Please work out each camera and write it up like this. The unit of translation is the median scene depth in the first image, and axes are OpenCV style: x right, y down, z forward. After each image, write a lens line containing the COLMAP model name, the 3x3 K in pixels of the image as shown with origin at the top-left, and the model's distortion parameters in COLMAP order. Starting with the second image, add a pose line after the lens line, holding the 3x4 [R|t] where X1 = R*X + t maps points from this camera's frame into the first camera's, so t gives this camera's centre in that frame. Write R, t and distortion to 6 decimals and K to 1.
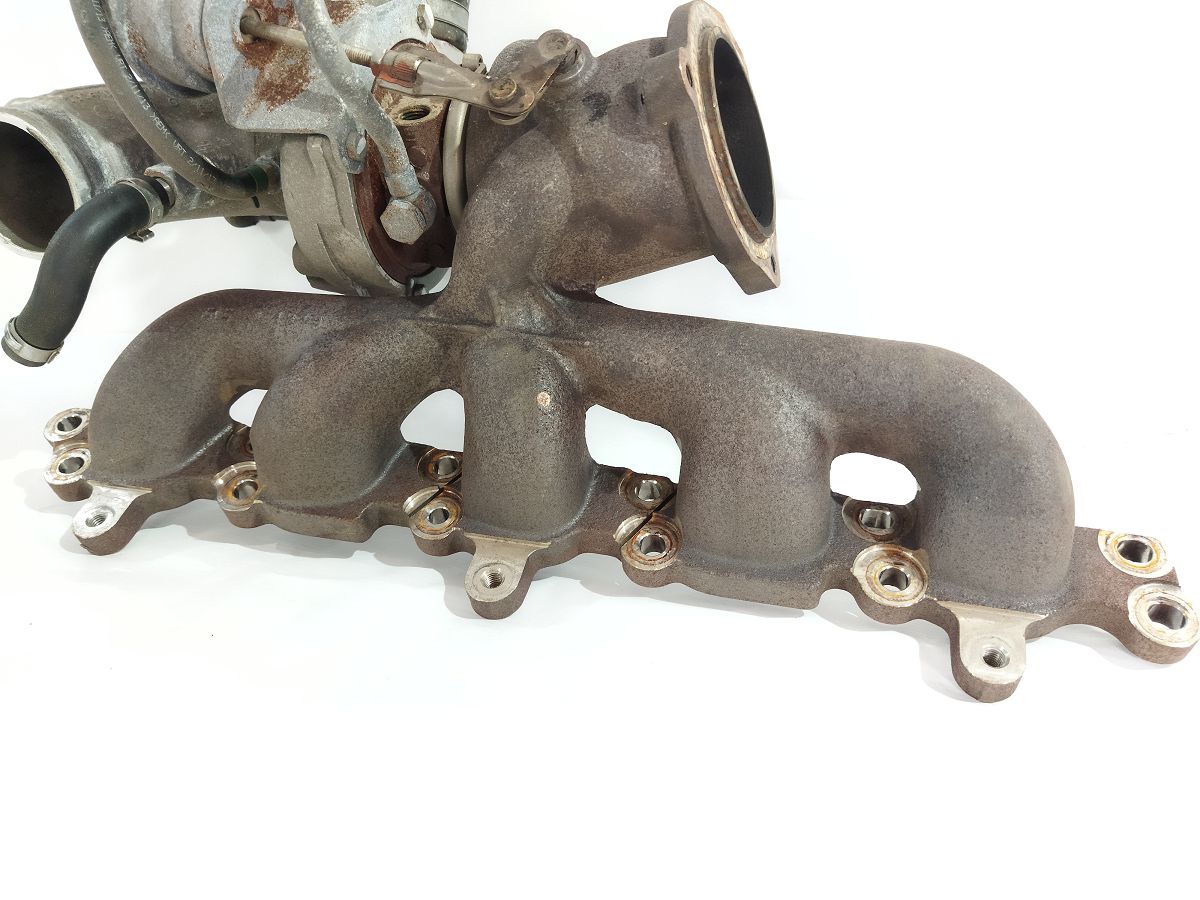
lens RADIAL K [[908.9, 0, 600.0], [0, 908.9, 450.0], [0, 0, 1]] dist [0.086017, -0.164085]
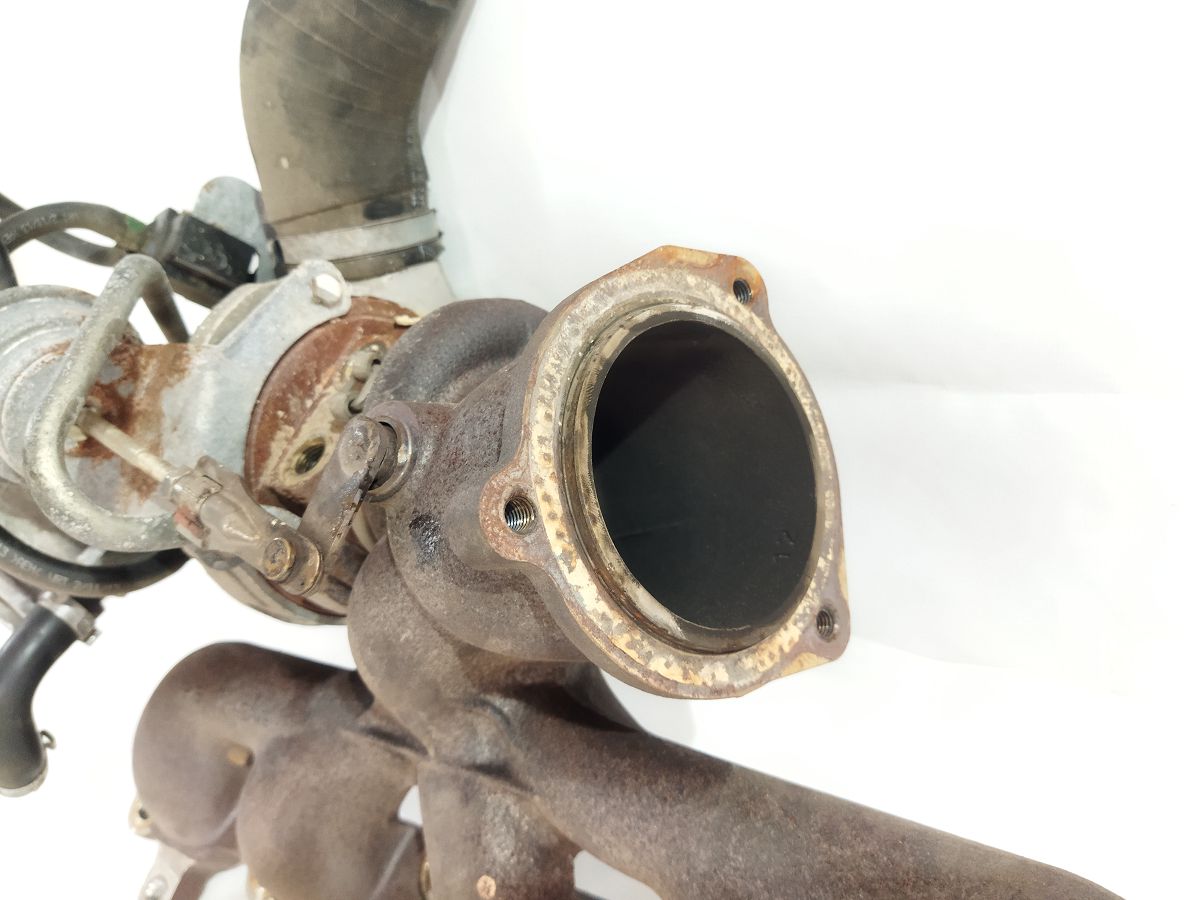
lens RADIAL K [[908.9, 0, 600.0], [0, 908.9, 450.0], [0, 0, 1]] dist [0.086017, -0.164085]
pose [[0.909036, -0.115407, -0.400418, 0.333367], [0.175733, 0.977432, 0.117240, -0.443790], [0.377851, -0.176942, 0.908801, 0.438351]]
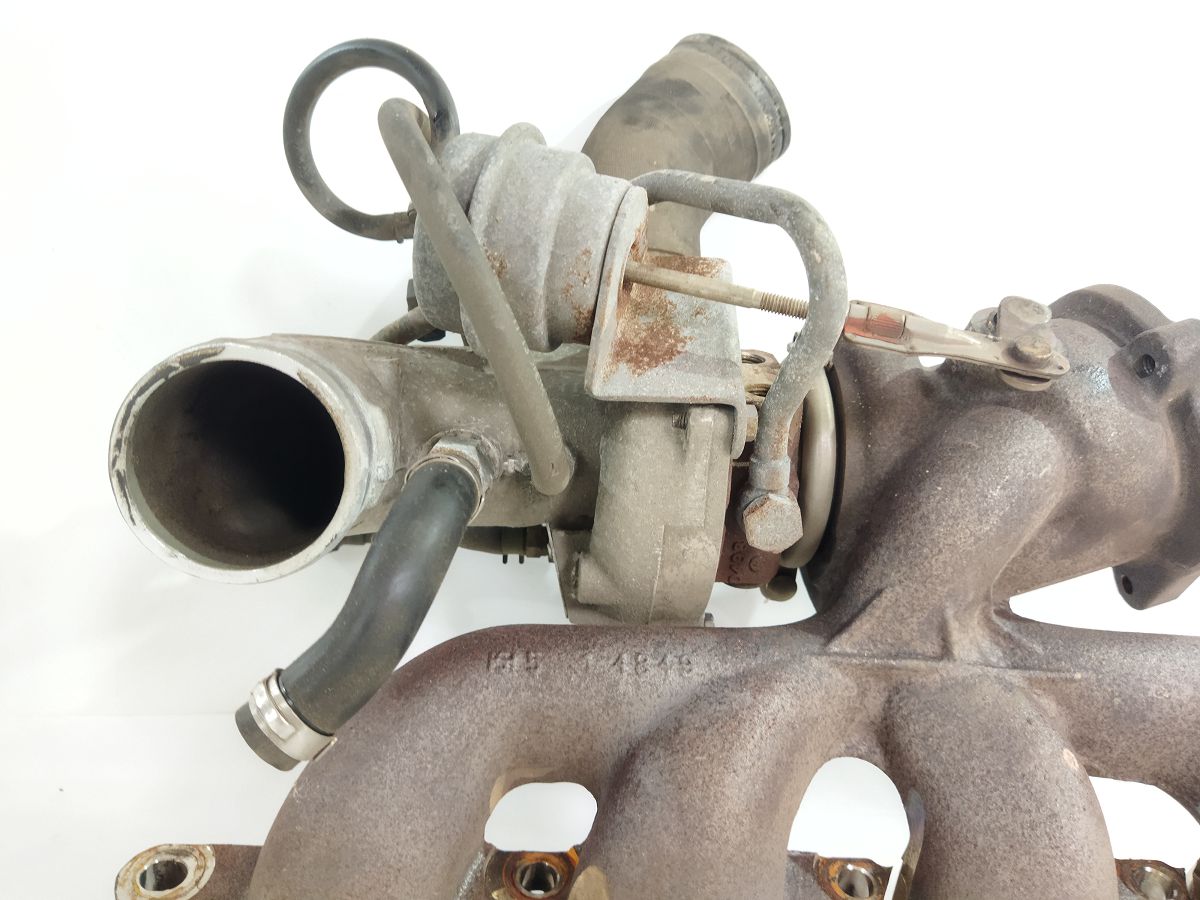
lens RADIAL K [[908.9, 0, 600.0], [0, 908.9, 450.0], [0, 0, 1]] dist [0.086017, -0.164085]
pose [[0.951148, 0.024638, 0.307751, -0.611906], [0.090824, 0.930372, -0.355188, -0.058557], [-0.295074, 0.365787, 0.882684, 0.392267]]
